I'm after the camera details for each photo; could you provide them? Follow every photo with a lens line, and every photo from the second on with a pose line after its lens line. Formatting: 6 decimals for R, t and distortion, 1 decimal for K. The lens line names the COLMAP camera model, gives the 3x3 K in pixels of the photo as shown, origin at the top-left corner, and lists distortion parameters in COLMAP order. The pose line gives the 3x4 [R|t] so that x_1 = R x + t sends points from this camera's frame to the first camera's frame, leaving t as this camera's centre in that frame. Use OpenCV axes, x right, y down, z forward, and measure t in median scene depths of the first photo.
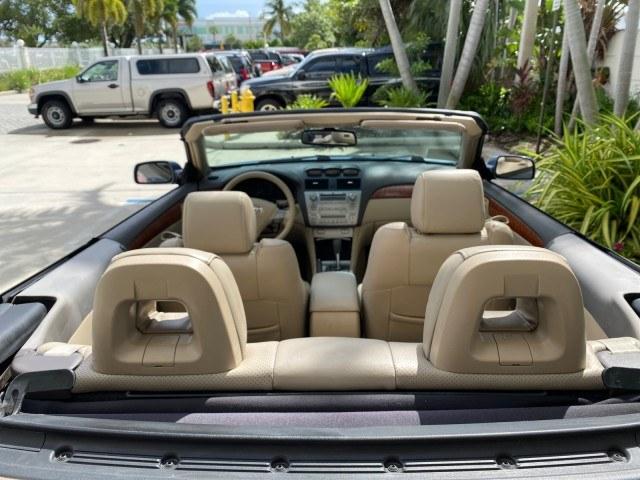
lens RADIAL K [[492.8, 0, 317.0], [0, 492.8, 233.5], [0, 0, 1]] dist [0.022382, -0.027174]
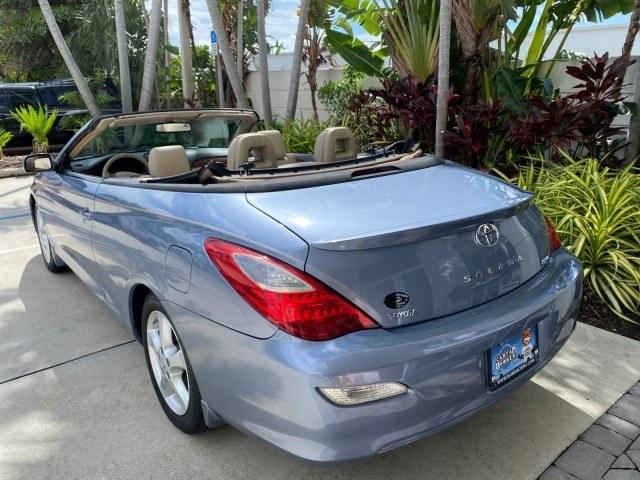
lens RADIAL K [[492.8, 0, 318.8], [0, 492.8, 235.4], [0, 0, 1]] dist [0.022382, -0.027174]
pose [[0.765844, -0.174363, 0.618935, -0.137139], [0.215308, 0.976508, 0.008684, 0.049036], [-0.605909, 0.126611, 0.785394, -0.109524]]
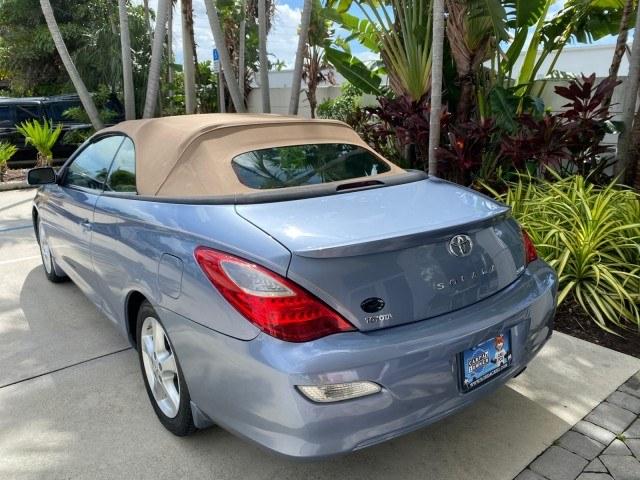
lens RADIAL K [[492.8, 0, 319.7], [0, 492.8, 235.0], [0, 0, 1]] dist [0.022382, -0.027174]
pose [[0.768365, -0.149262, 0.622364, -0.138968], [0.207914, 0.977896, -0.022159, 0.052023], [-0.605300, 0.146425, 0.782414, -0.120646]]
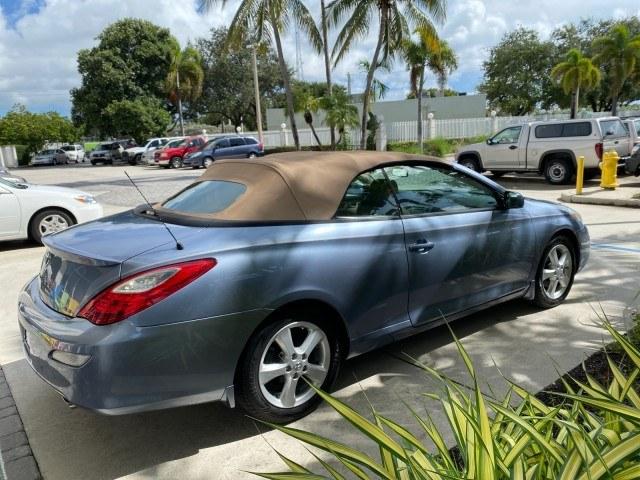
lens RADIAL K [[492.8, 0, 317.8], [0, 492.8, 233.6], [0, 0, 1]] dist [0.022382, -0.027174]
pose [[0.609857, 0.138847, -0.780254, 0.265343], [-0.230173, 0.973127, -0.006737, 0.024156], [0.758350, 0.183702, 0.625427, -0.077376]]
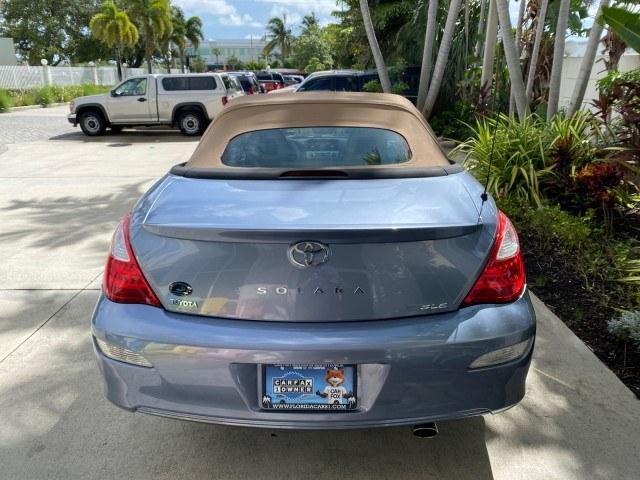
lens RADIAL K [[492.8, 0, 321.2], [0, 492.8, 231.5], [0, 0, 1]] dist [0.022382, -0.027174]
pose [[0.999899, 0.007090, 0.012334, 0.001806], [-0.006561, 0.999080, -0.042390, 0.061153], [-0.012623, 0.042305, 0.999025, -0.164359]]
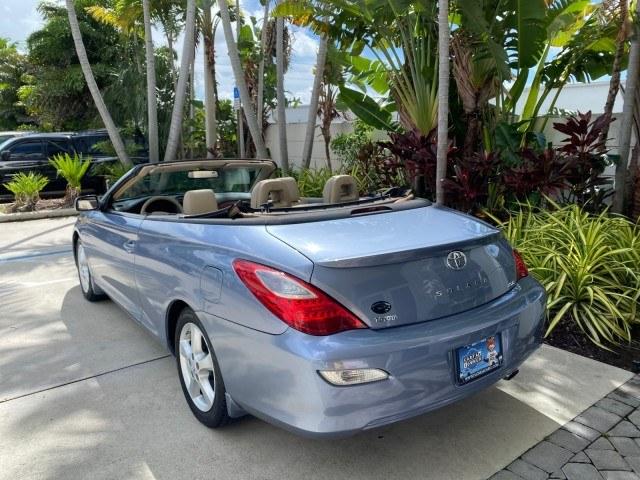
lens RADIAL K [[492.8, 0, 318.6], [0, 492.8, 236.8], [0, 0, 1]] dist [0.022382, -0.027174]
pose [[0.785942, -0.108079, 0.608780, -0.161064], [0.201279, 0.975695, -0.086634, 0.058586], [-0.584621, 0.190624, 0.788594, -0.143315]]
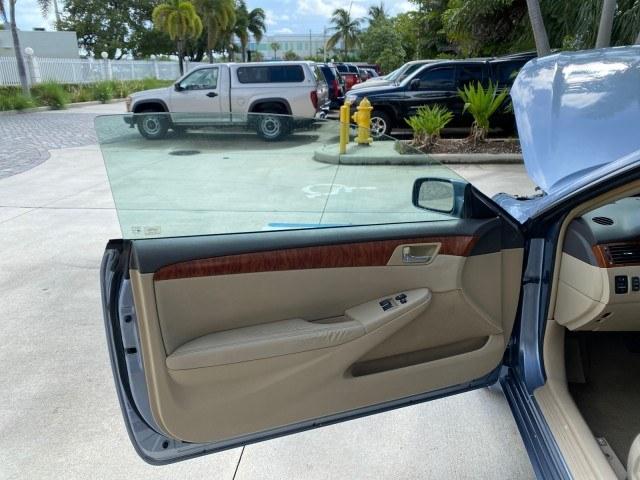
lens RADIAL K [[492.8, 0, 313.7], [0, 492.8, 228.5], [0, 0, 1]] dist [0.022382, -0.027174]
pose [[0.994352, 0.036598, -0.099619, -0.114485], [-0.040505, 0.998476, -0.037486, -0.016007], [0.098096, 0.041310, 0.994319, 0.091273]]
